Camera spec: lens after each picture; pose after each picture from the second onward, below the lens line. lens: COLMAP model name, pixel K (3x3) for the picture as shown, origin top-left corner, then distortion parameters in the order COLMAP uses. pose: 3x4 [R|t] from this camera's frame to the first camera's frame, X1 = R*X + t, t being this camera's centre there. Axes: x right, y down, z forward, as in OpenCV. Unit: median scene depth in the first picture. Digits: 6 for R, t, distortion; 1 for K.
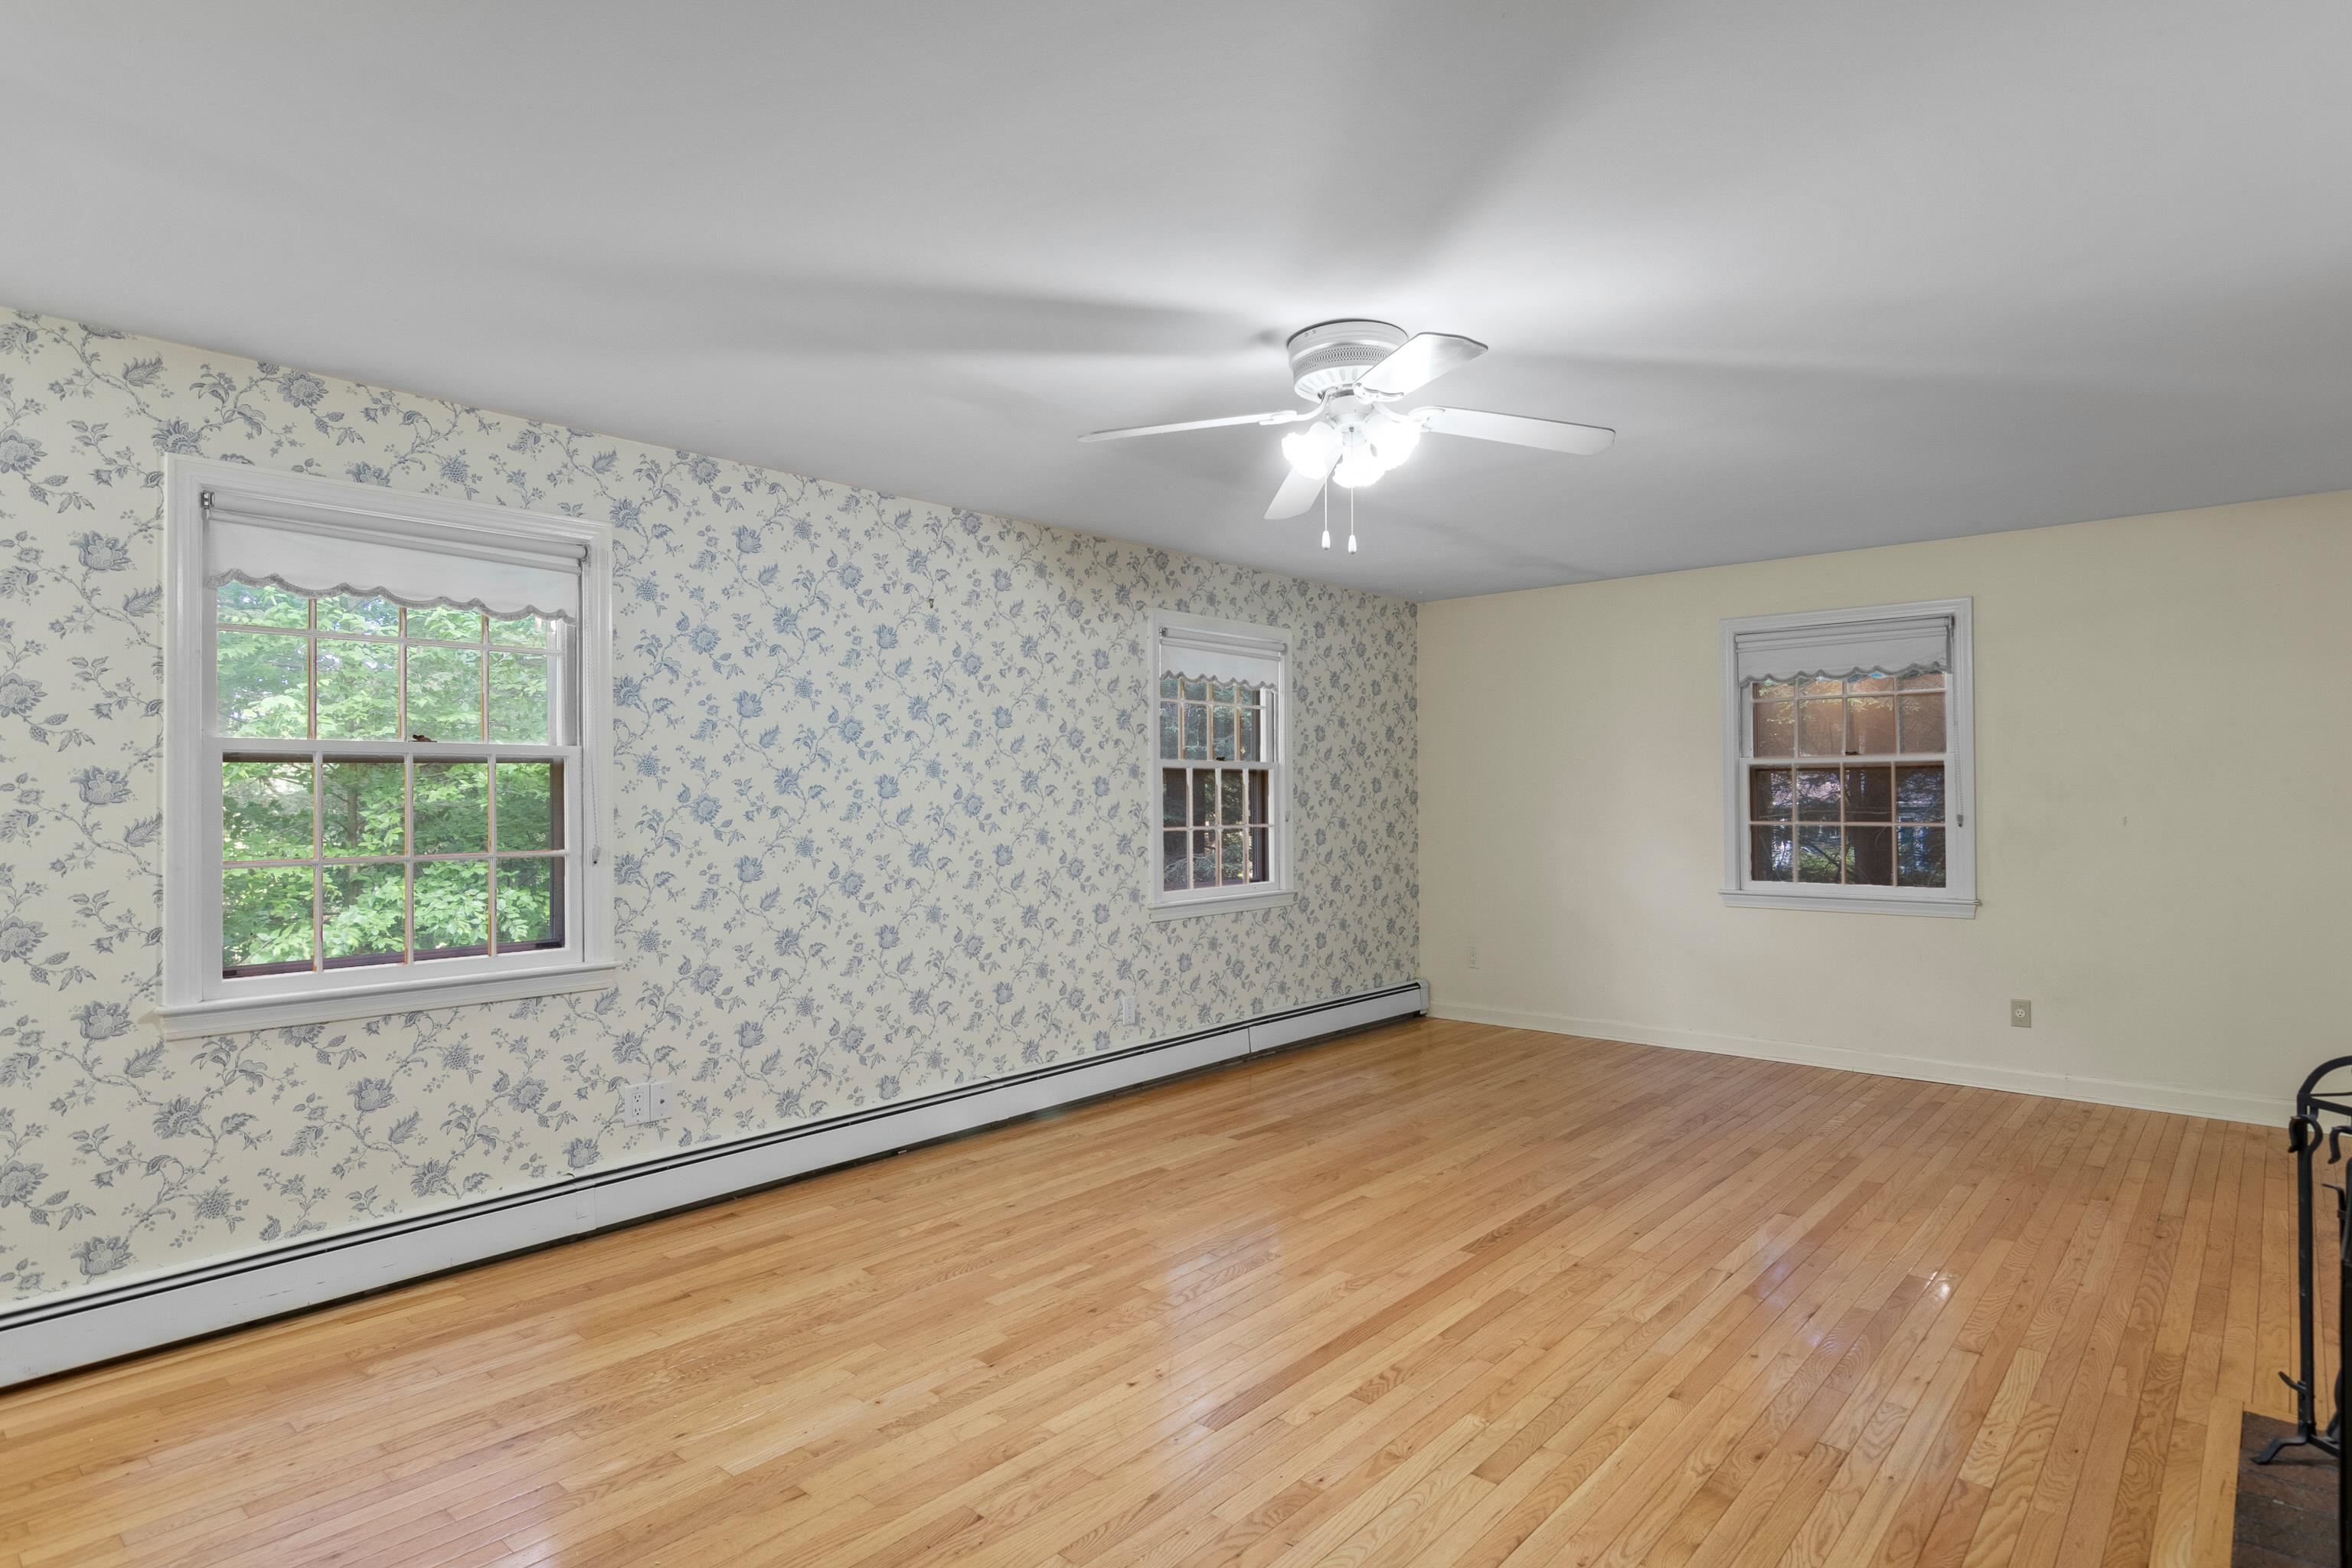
lens RADIAL K [[1234.9, 0, 1176.0], [0, 1234.9, 784.0], [0, 0, 1]] dist [0.006771, -0.011487]
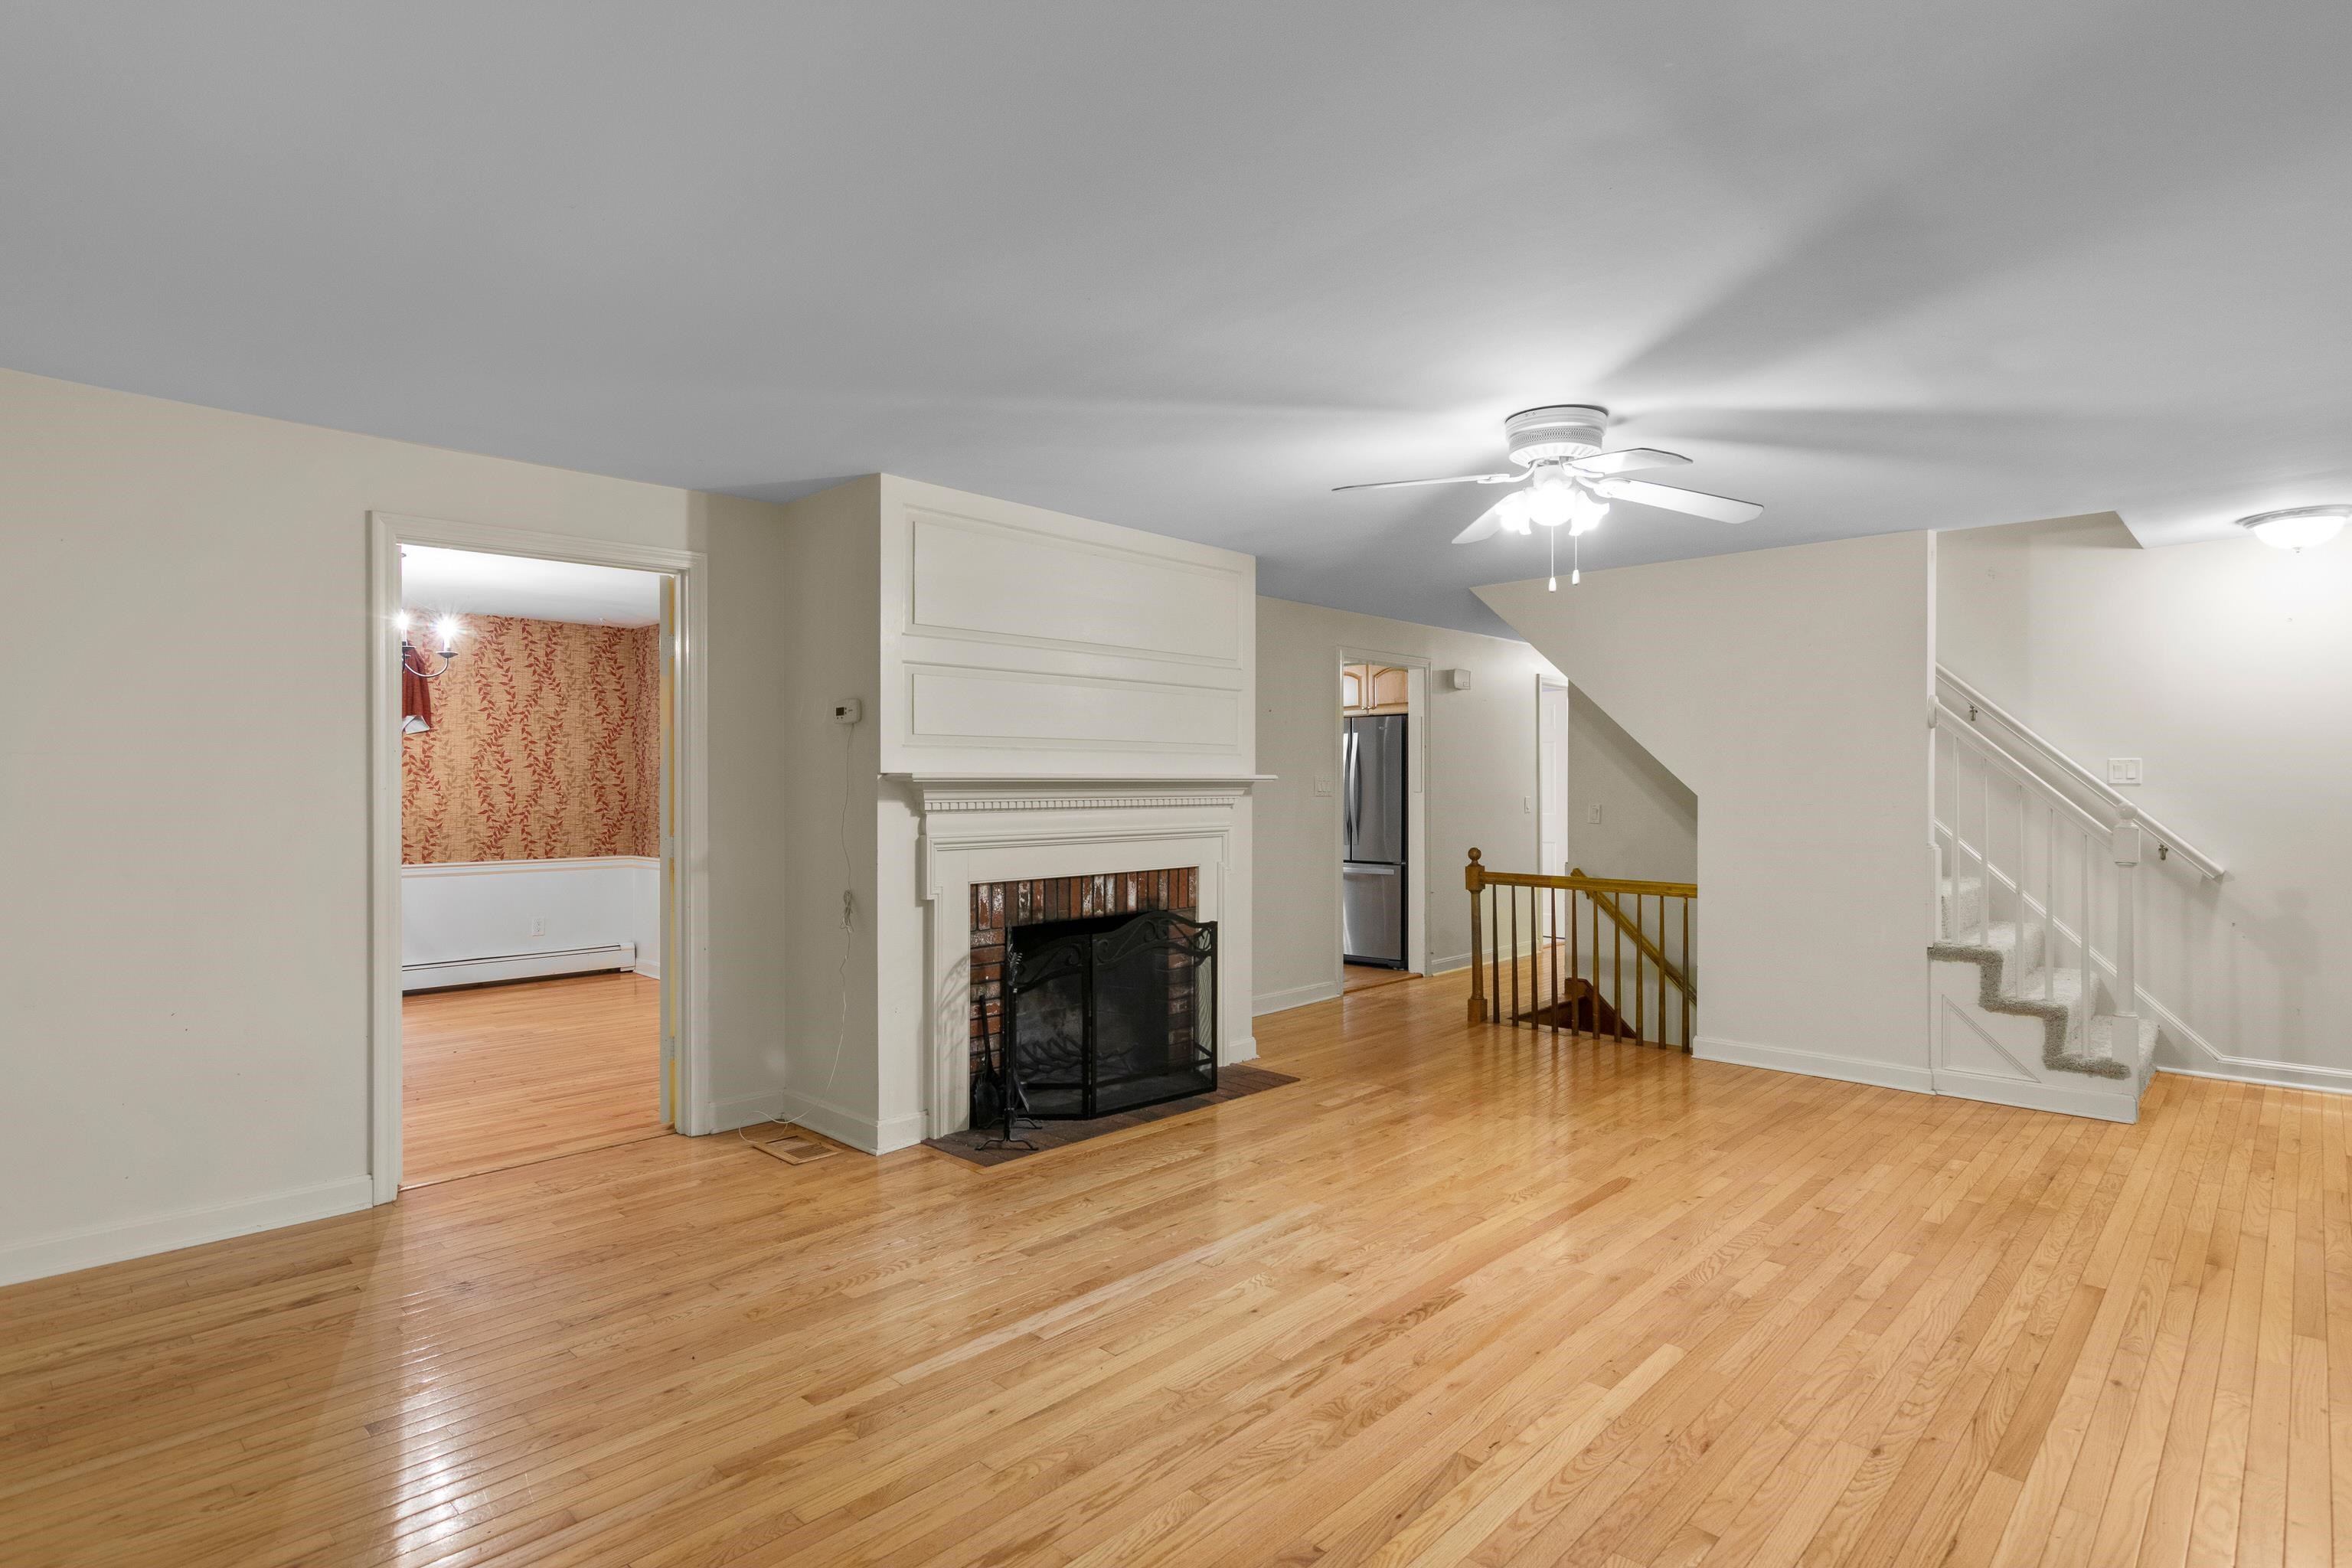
lens RADIAL K [[1207.9, 0, 1168.2], [0, 1207.9, 780.1], [0, 0, 1]] dist [-0.000198, 0.000072]
pose [[-0.999363, 0.006980, 0.034988, 0.331001], [0.006496, 0.999882, -0.013922, 0.009142], [-0.035081, -0.013686, -0.999291, 1.516763]]
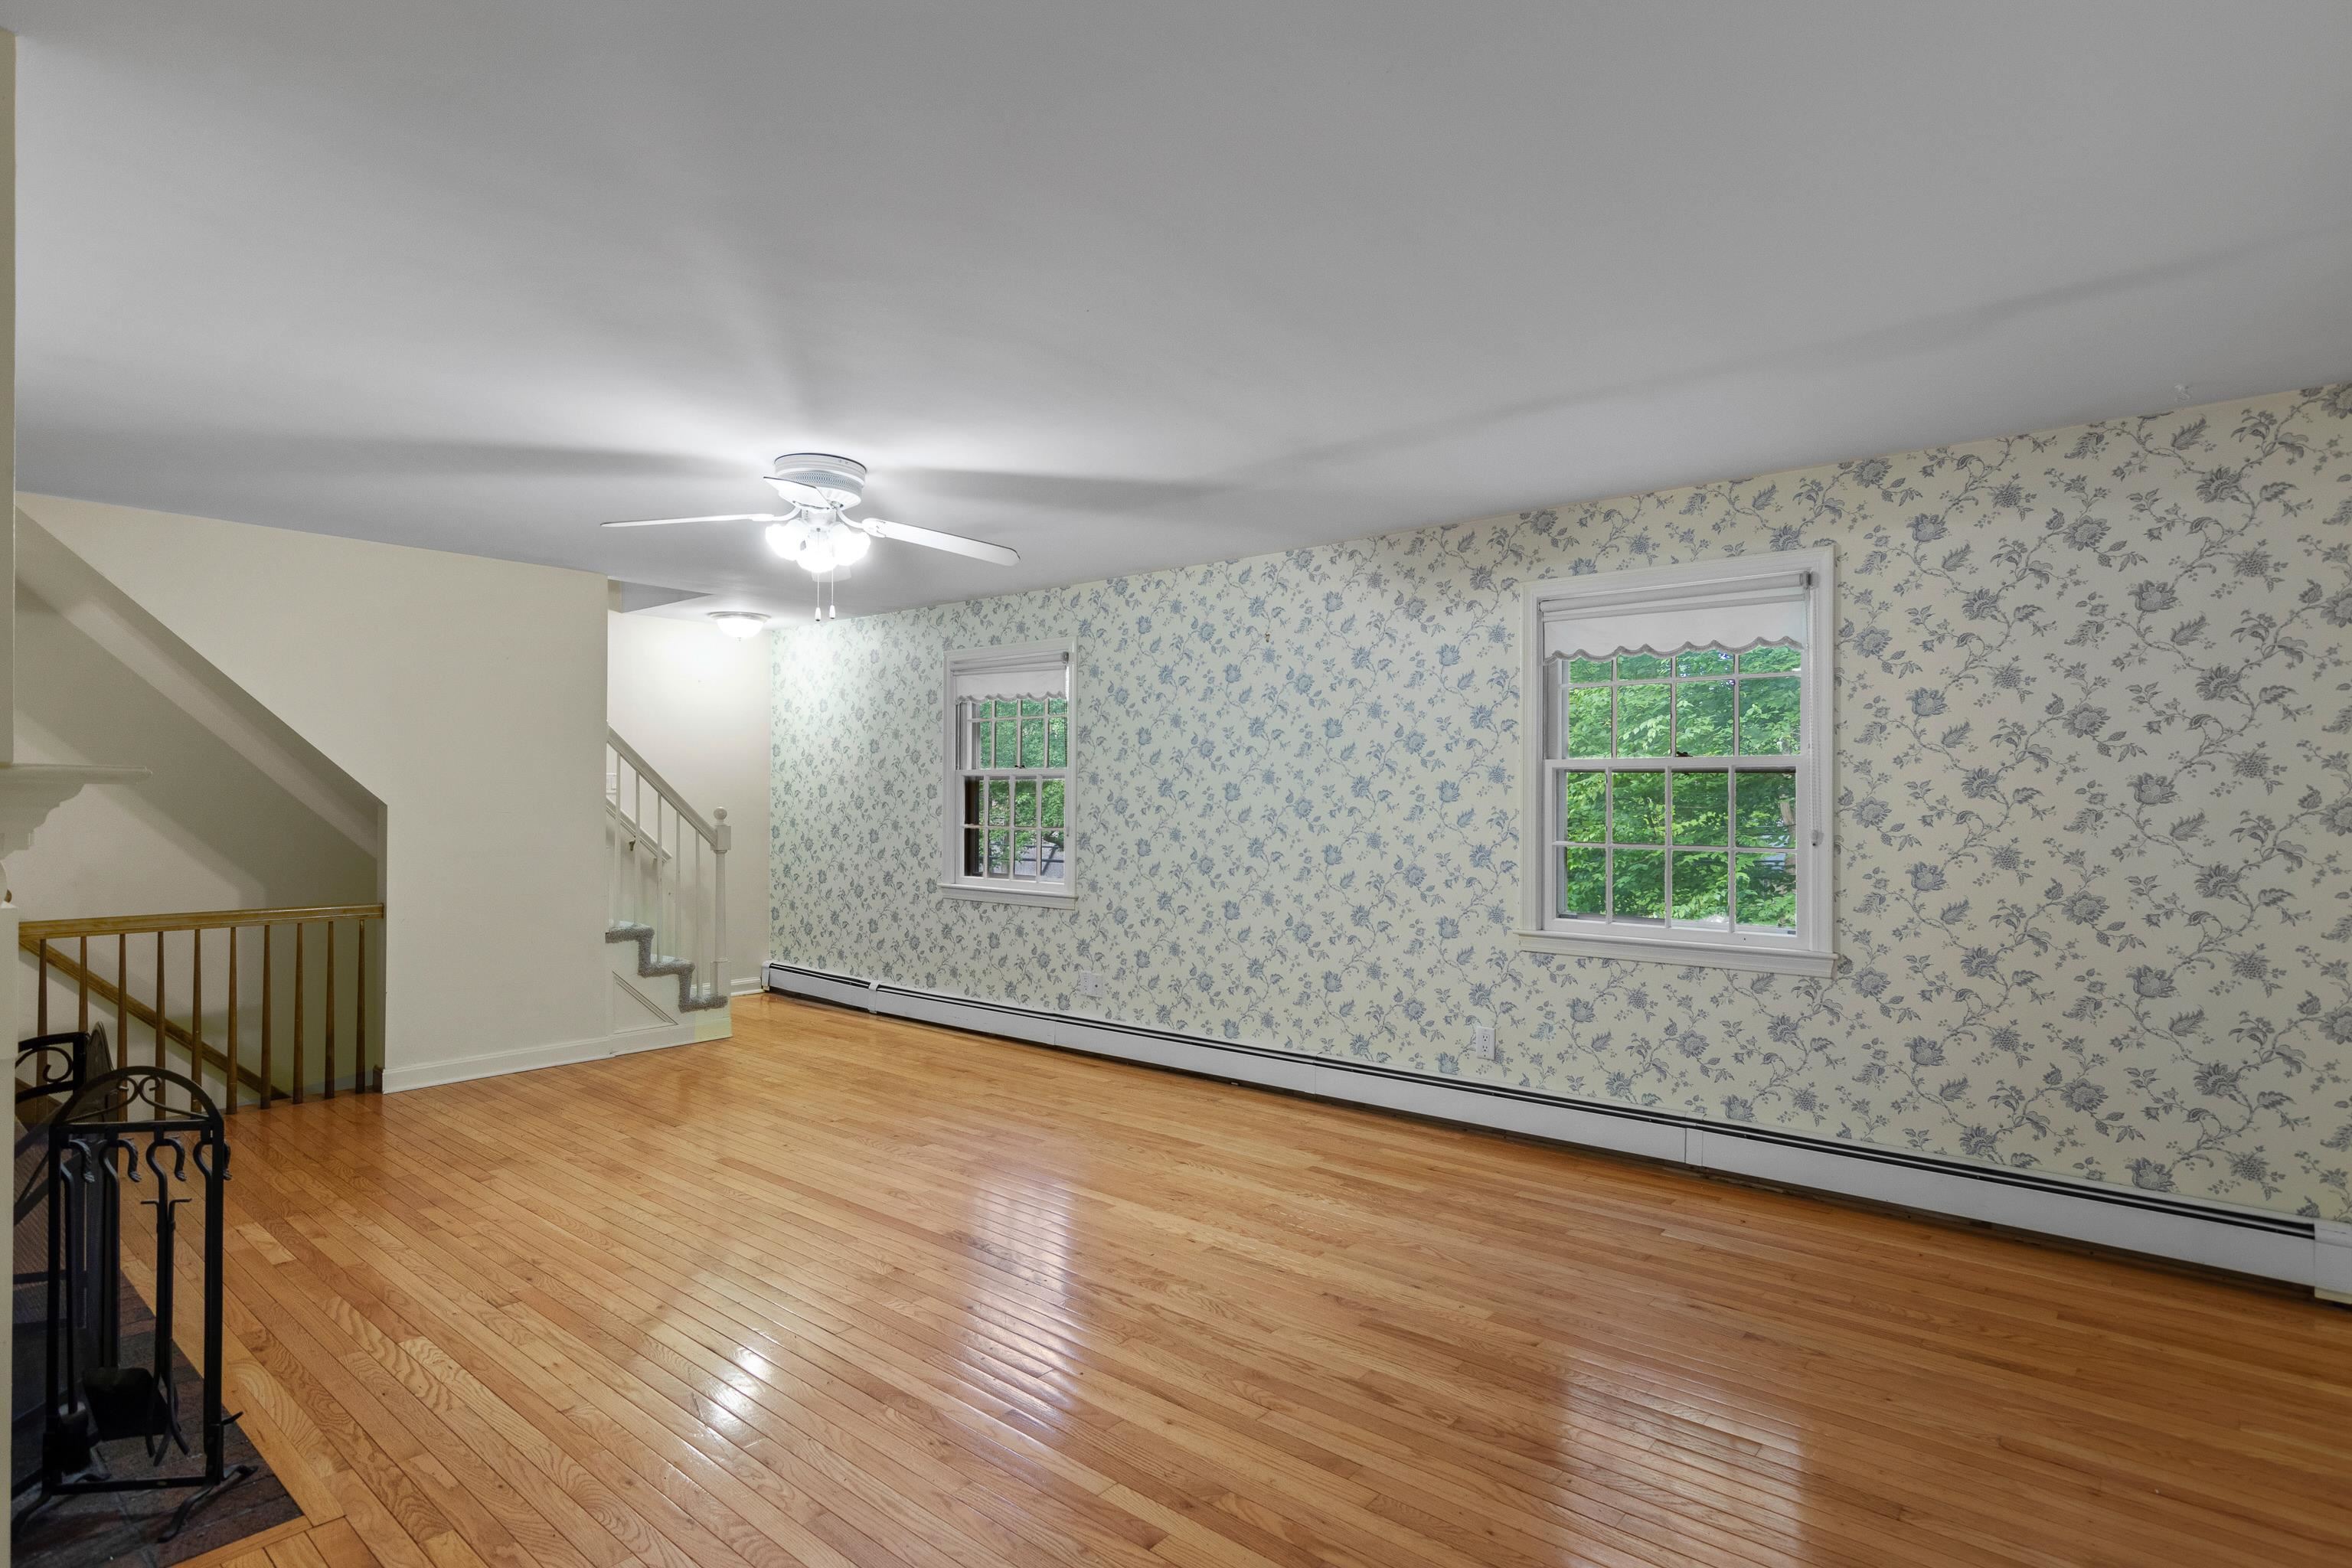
lens RADIAL K [[1191.8, 0, 1176.0], [0, 1191.8, 784.0], [0, 0, 1]] dist [-0.000451, -0.000252]
pose [[0.031169, -0.002734, -0.999510, 1.008285], [0.004558, 0.999986, -0.002593, -0.002808], [0.999504, -0.004475, 0.031181, 0.927472]]
